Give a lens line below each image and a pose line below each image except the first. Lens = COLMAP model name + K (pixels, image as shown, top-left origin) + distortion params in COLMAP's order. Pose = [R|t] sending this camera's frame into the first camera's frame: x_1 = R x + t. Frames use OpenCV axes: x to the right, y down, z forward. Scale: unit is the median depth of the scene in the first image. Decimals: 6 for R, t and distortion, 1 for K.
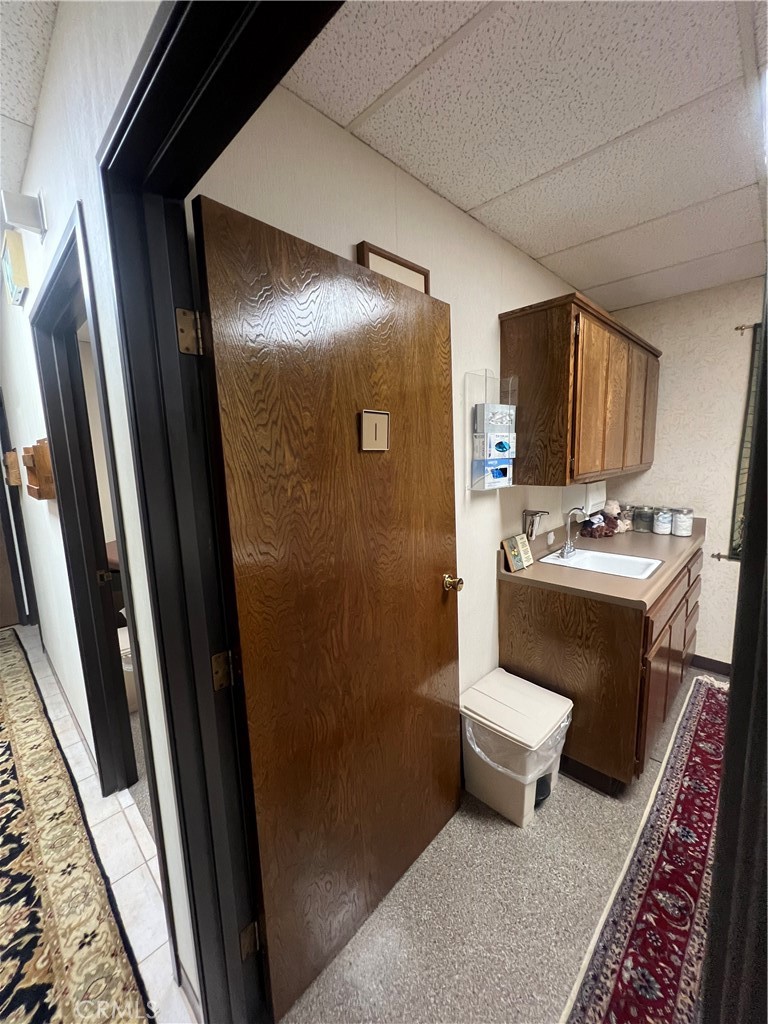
lens RADIAL K [[408.2, 0, 384.5], [0, 408.2, 510.9], [0, 0, 1]] dist [0.002618, 0.000209]
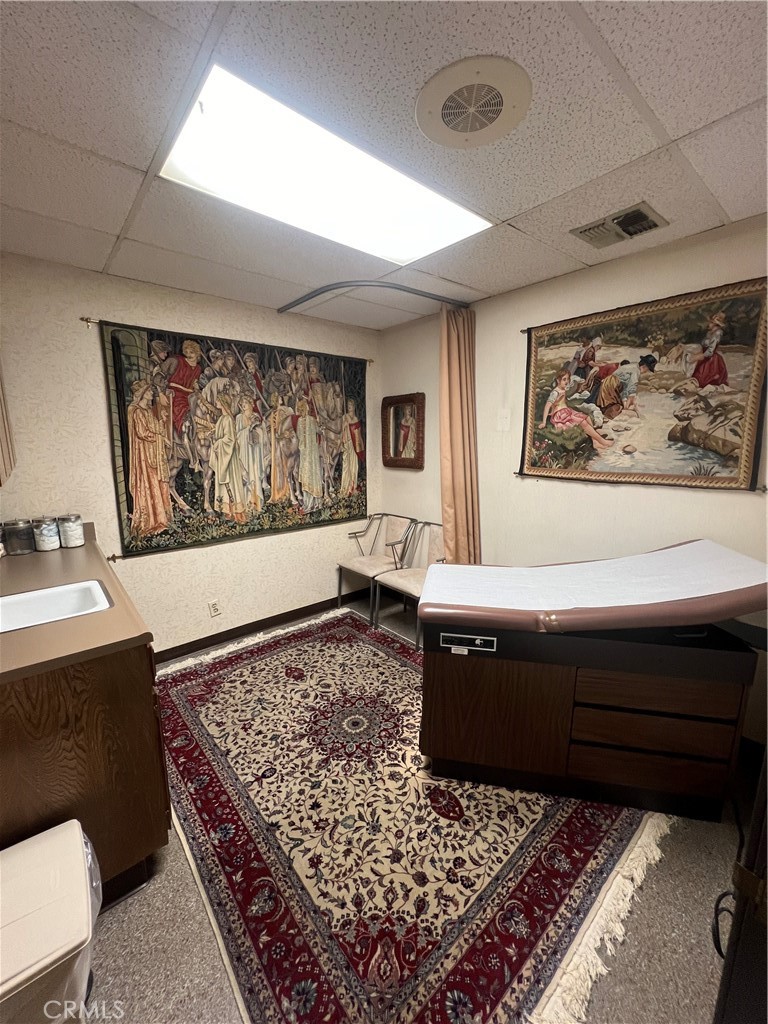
lens RADIAL K [[408.2, 0, 383.0], [0, 408.2, 511.1], [0, 0, 1]] dist [0.002618, 0.000209]
pose [[0.091721, -0.146866, 0.984895, -0.094519], [0.138724, 0.981304, 0.133412, -0.059289], [-0.986074, 0.124392, 0.110380, 0.380971]]
